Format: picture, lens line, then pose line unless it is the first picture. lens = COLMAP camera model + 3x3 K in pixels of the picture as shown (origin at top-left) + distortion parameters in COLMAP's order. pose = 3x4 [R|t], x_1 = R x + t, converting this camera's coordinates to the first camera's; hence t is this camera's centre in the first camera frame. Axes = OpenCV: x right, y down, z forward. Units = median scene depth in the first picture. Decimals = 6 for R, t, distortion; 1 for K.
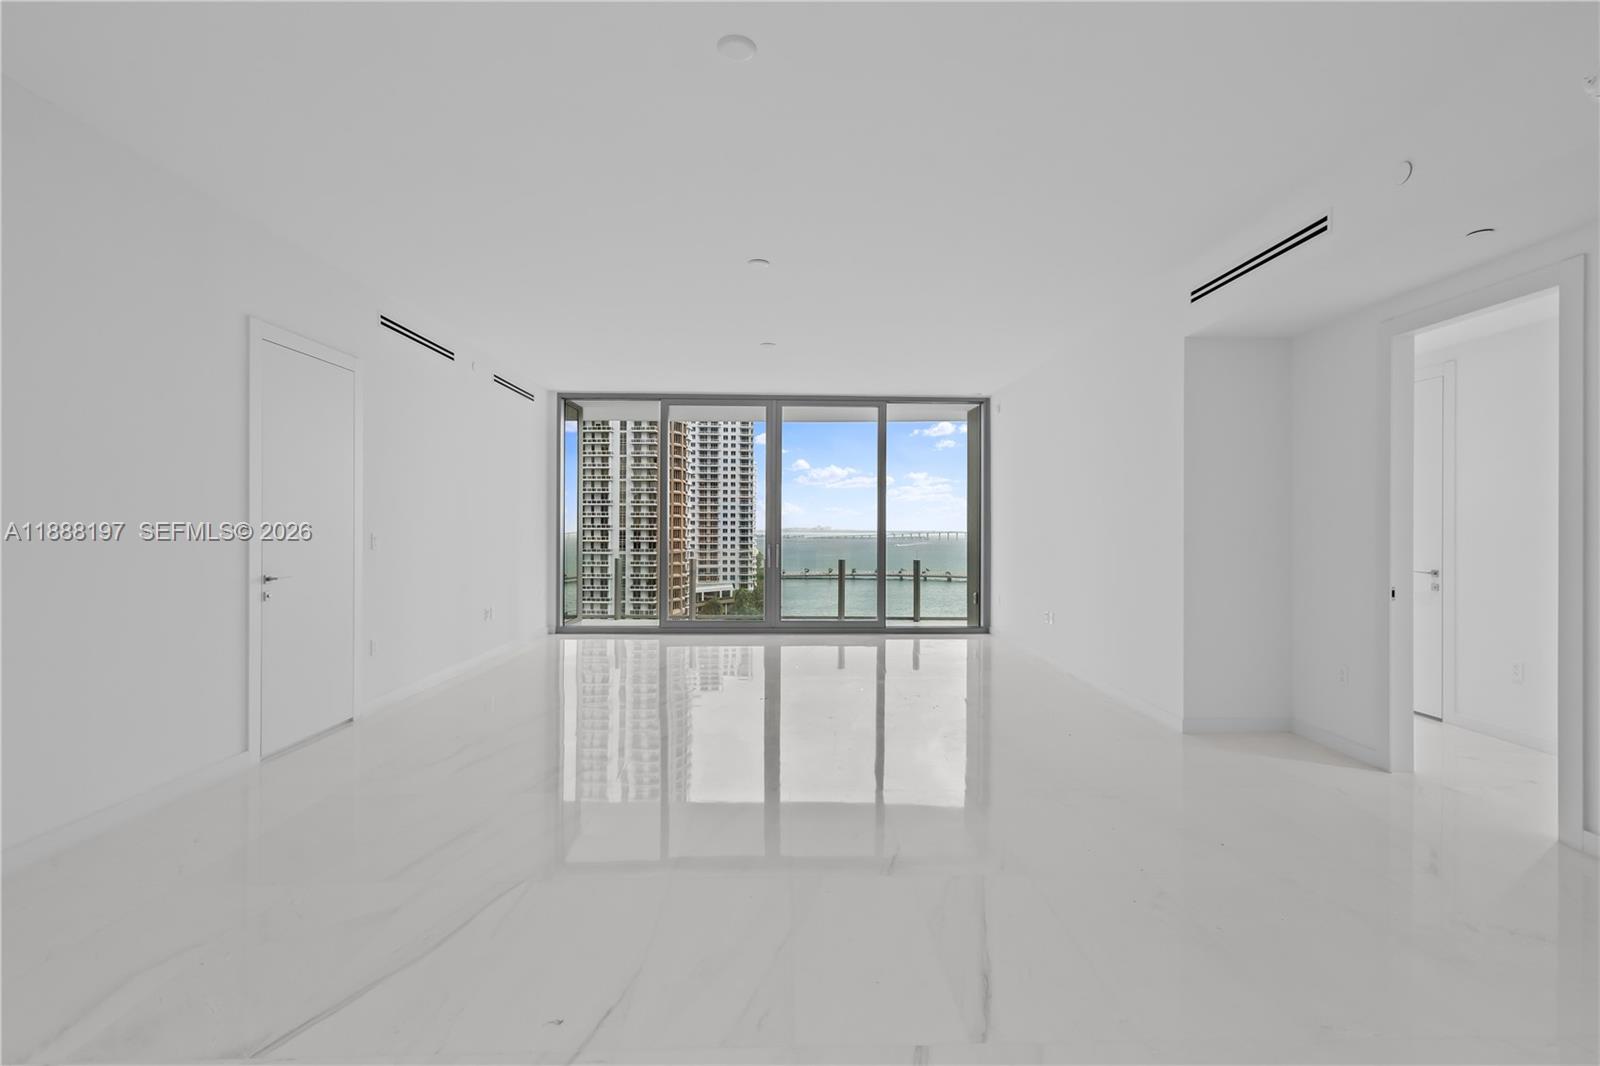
lens RADIAL K [[728.6, 0, 797.5], [0, 728.6, 534.1], [0, 0, 1]] dist [0.000779, 0.002800]
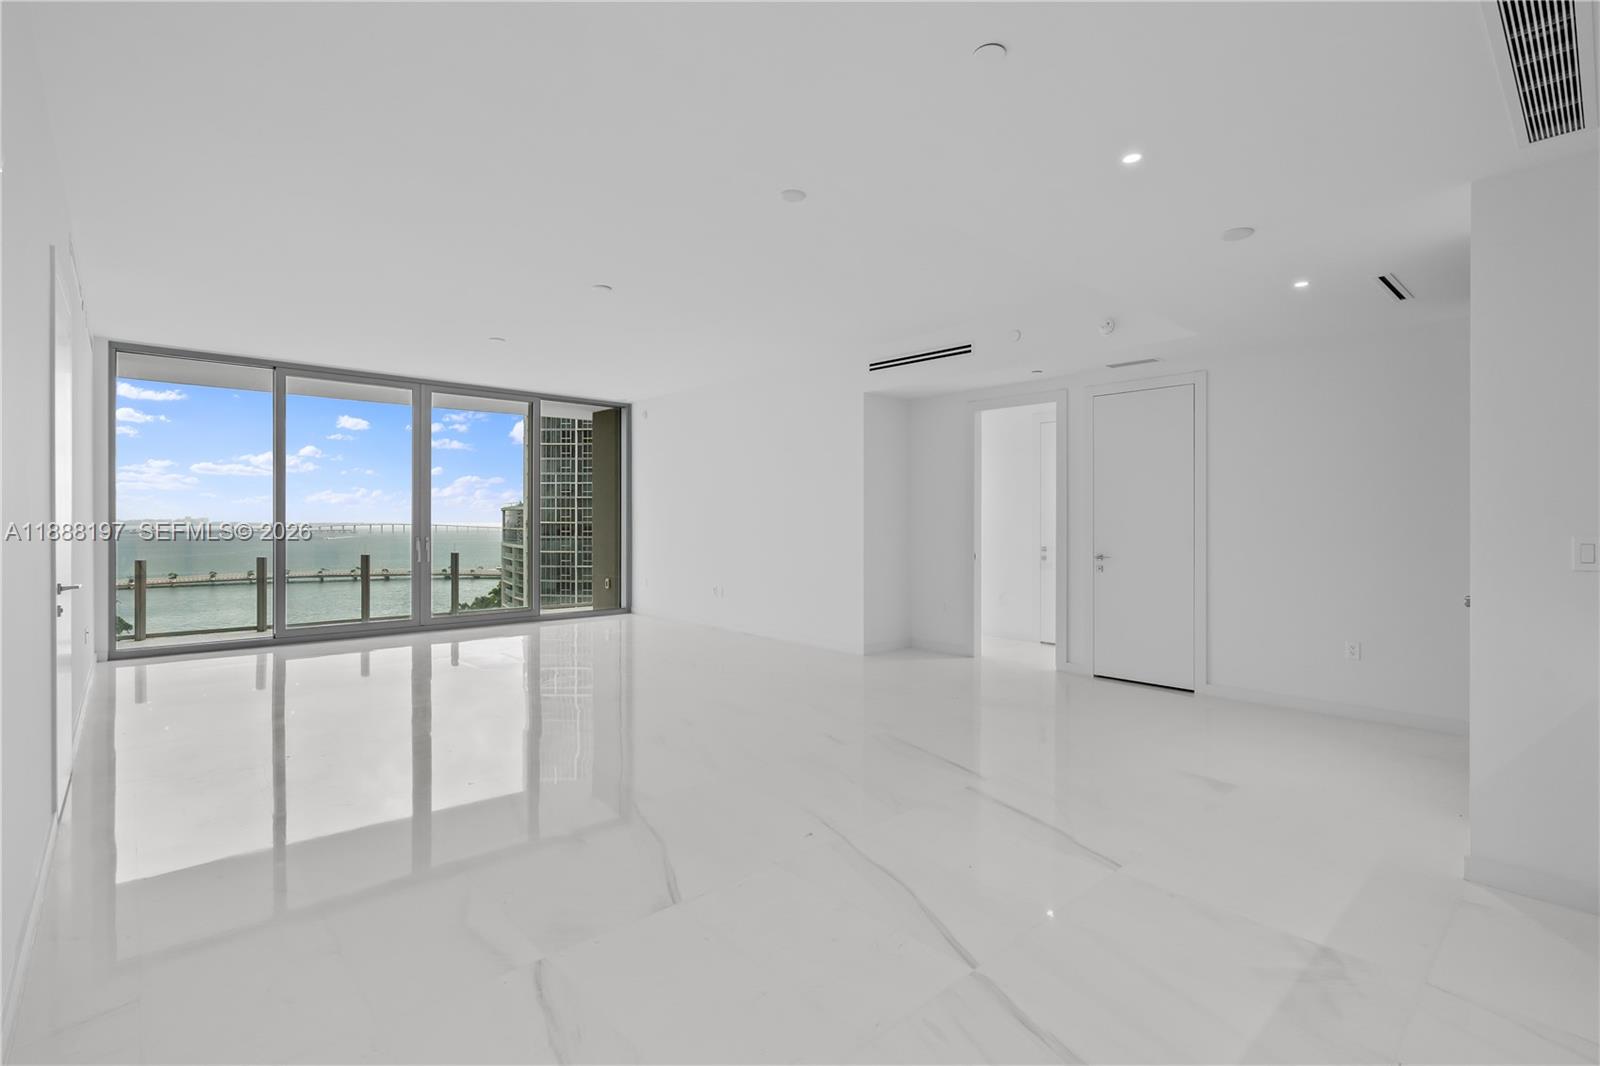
lens RADIAL K [[728.6, 0, 785.7], [0, 728.6, 523.3], [0, 0, 1]] dist [0.000779, 0.002800]
pose [[0.752484, -0.002783, 0.658604, -0.137244], [0.005417, 0.999983, -0.001964, 0.000471], [-0.658588, 0.005045, 0.752487, -0.006721]]
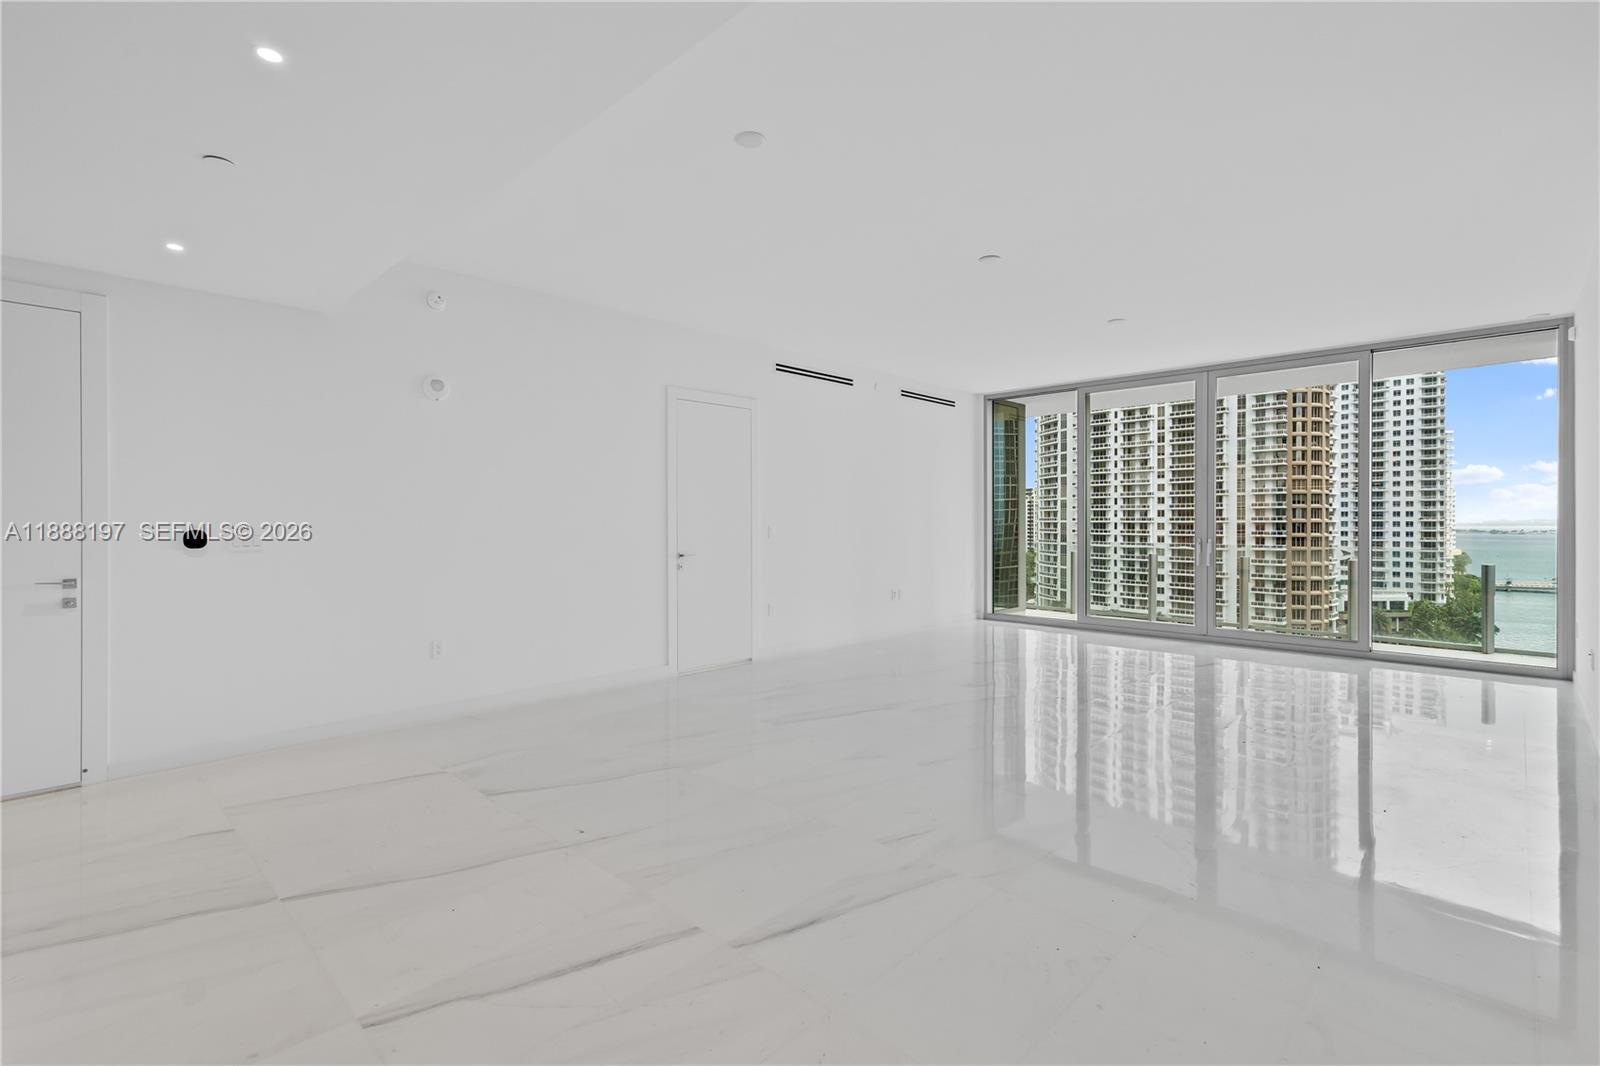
lens RADIAL K [[728.6, 0, 791.1], [0, 728.6, 523.7], [0, 0, 1]] dist [0.000779, 0.002800]
pose [[0.695826, -0.002718, -0.718205, 0.110415], [-0.001144, 0.999987, -0.004893, 0.000543], [0.718209, 0.004227, 0.695814, 0.021510]]
